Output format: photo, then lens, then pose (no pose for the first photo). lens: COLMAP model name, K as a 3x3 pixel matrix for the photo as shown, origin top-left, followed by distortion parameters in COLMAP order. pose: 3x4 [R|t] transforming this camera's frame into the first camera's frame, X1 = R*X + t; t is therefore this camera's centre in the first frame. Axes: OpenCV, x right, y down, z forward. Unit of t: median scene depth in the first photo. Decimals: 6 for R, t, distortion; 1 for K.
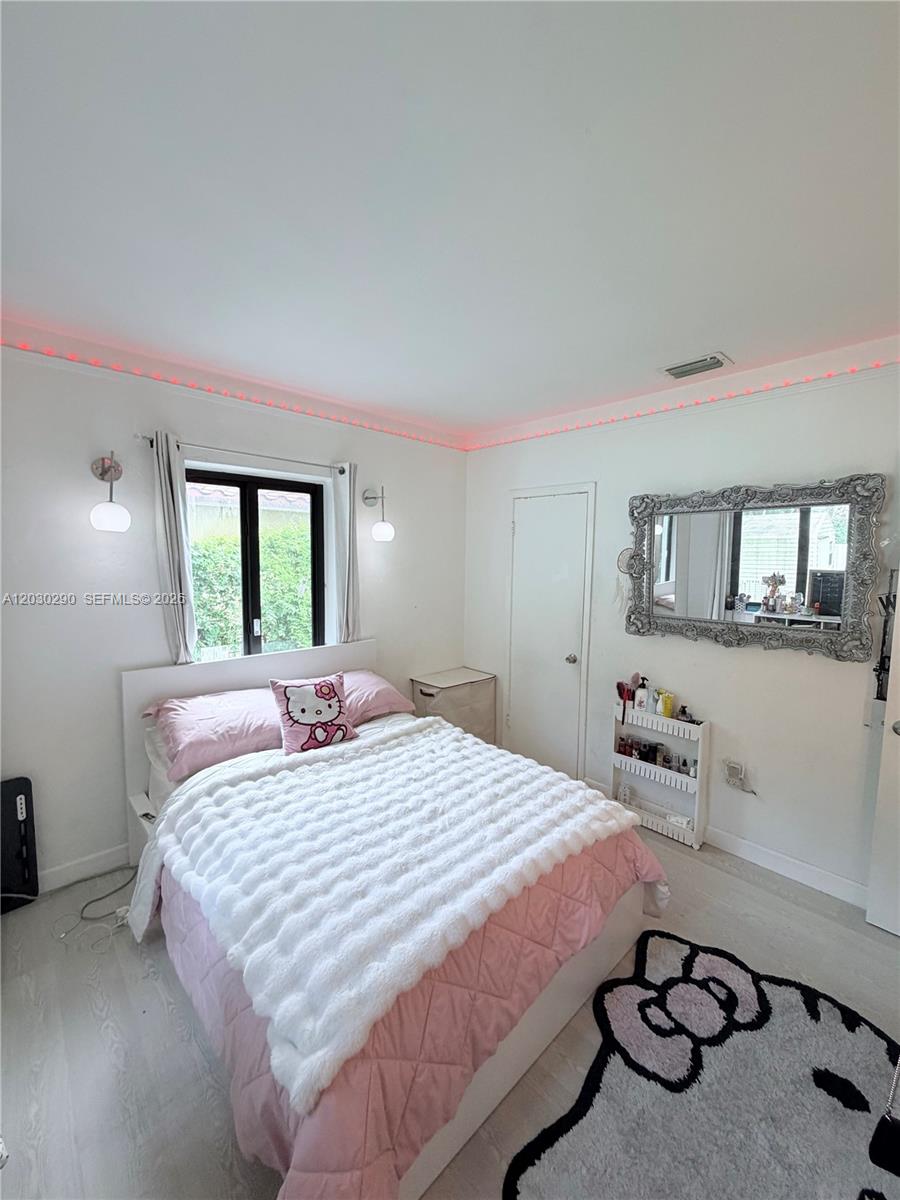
lens RADIAL K [[478.9, 0, 456.7], [0, 478.9, 597.1], [0, 0, 1]] dist [-0.003568, 0.000465]
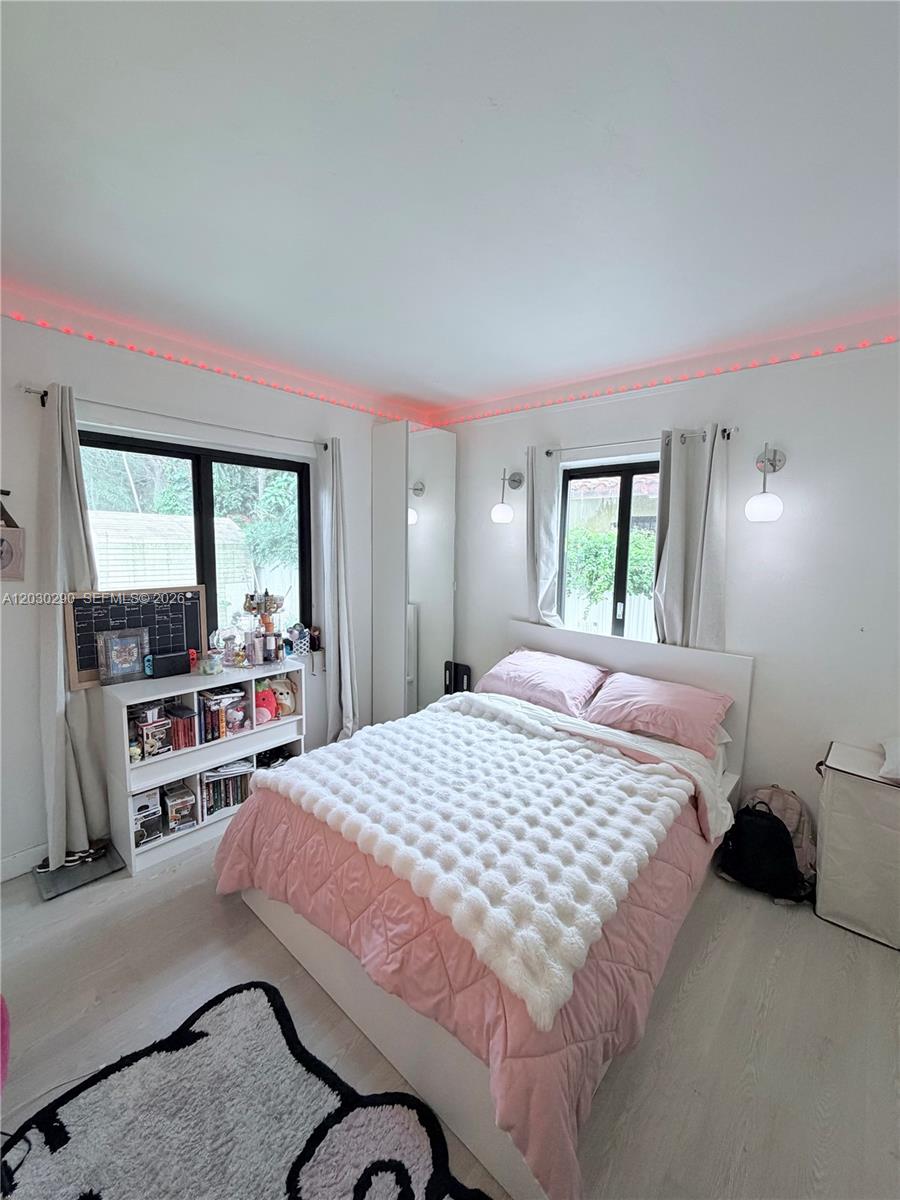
lens RADIAL K [[478.9, 0, 449.8], [0, 478.9, 597.5], [0, 0, 1]] dist [-0.003568, 0.000465]
pose [[0.072321, 0.114525, -0.990784, 0.694513], [-0.098328, 0.989365, 0.107184, -0.047637], [0.992523, 0.089670, 0.082813, 0.653566]]
